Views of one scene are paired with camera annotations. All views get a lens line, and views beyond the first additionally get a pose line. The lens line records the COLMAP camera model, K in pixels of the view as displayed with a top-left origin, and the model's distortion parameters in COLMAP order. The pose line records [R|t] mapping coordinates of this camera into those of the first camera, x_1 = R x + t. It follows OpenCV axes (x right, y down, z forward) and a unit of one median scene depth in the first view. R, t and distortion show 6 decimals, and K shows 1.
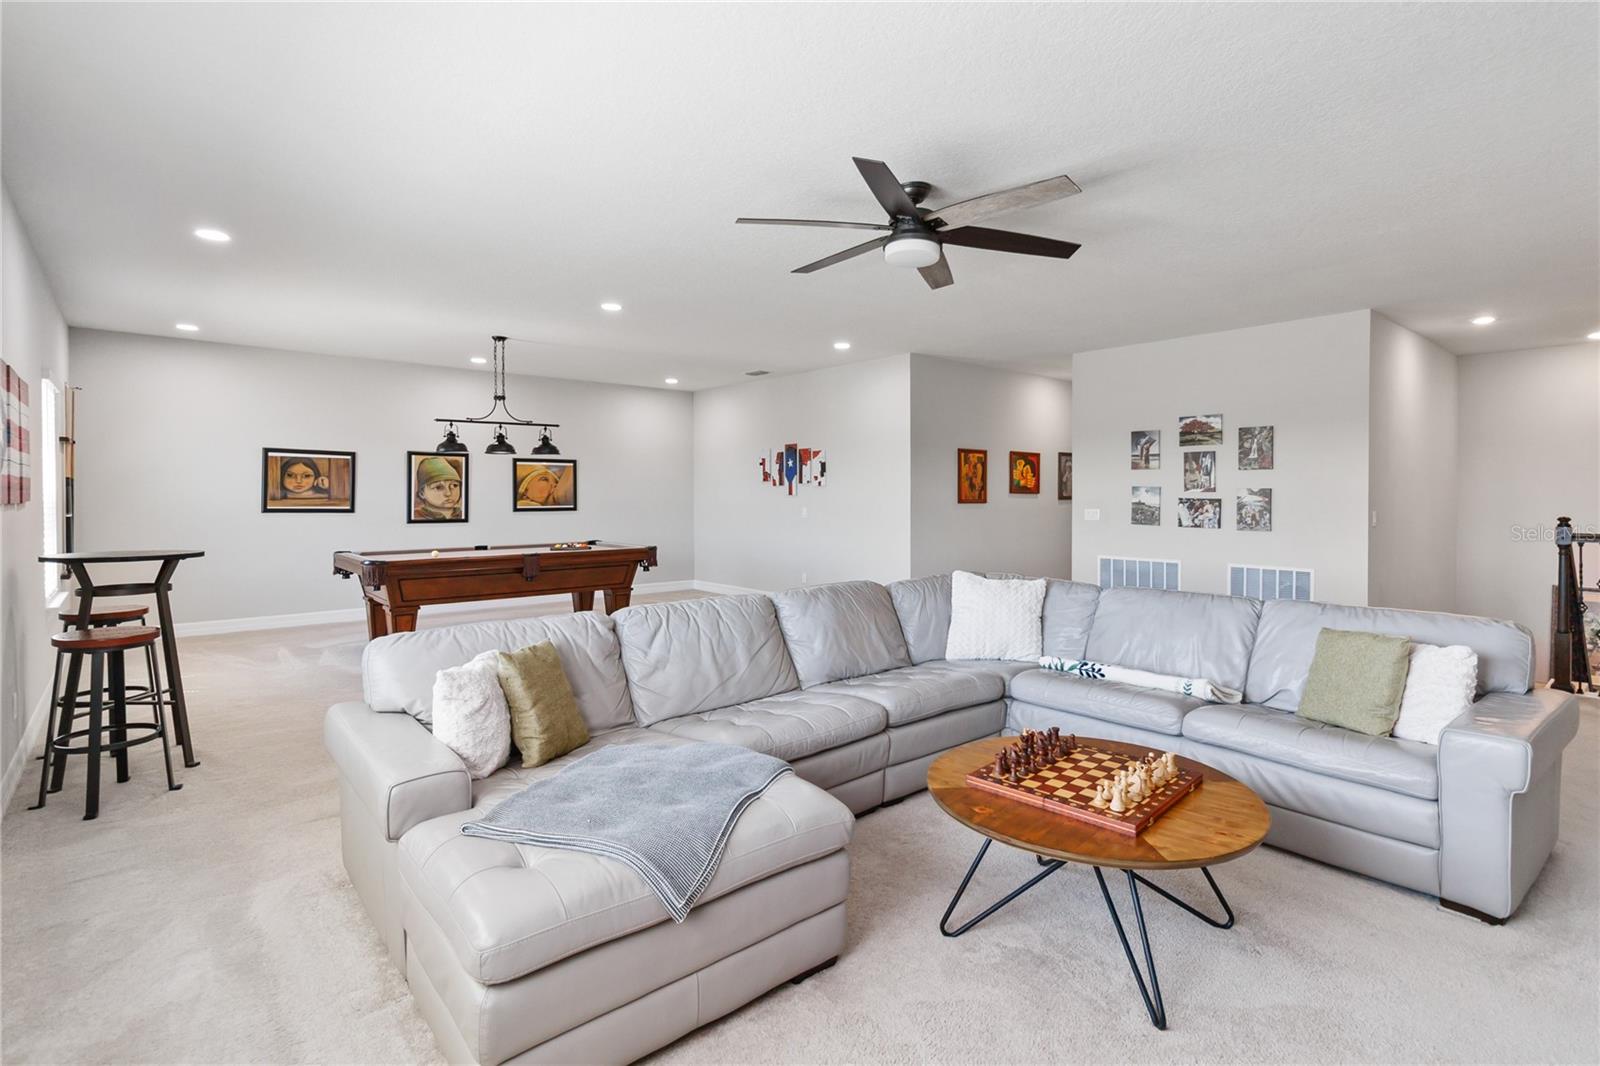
lens RADIAL K [[769.6, 0, 797.8], [0, 769.6, 502.2], [0, 0, 1]] dist [0.001288, 0.004799]
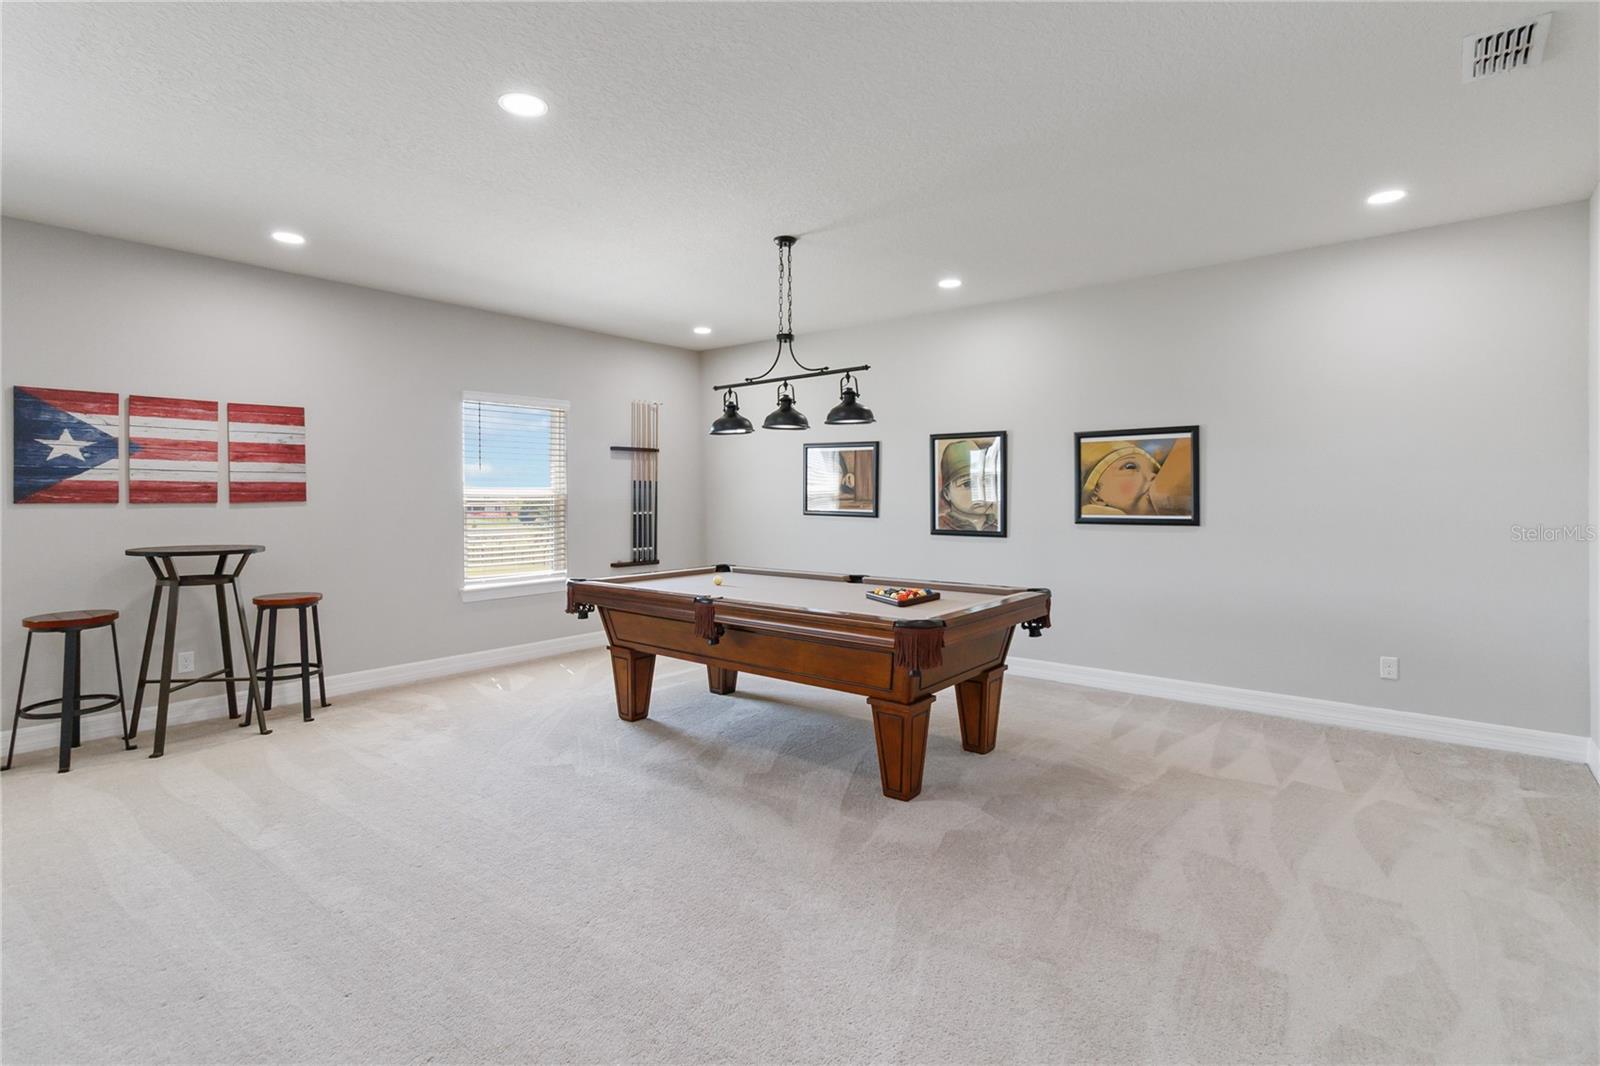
lens RADIAL K [[769.6, 0, 800.5], [0, 769.6, 502.1], [0, 0, 1]] dist [0.001288, 0.004799]
pose [[0.184461, 0.008598, -0.982802, 0.183724], [-0.009147, 0.999933, 0.007031, -0.006961], [0.982797, 0.007693, 0.184527, 0.743652]]
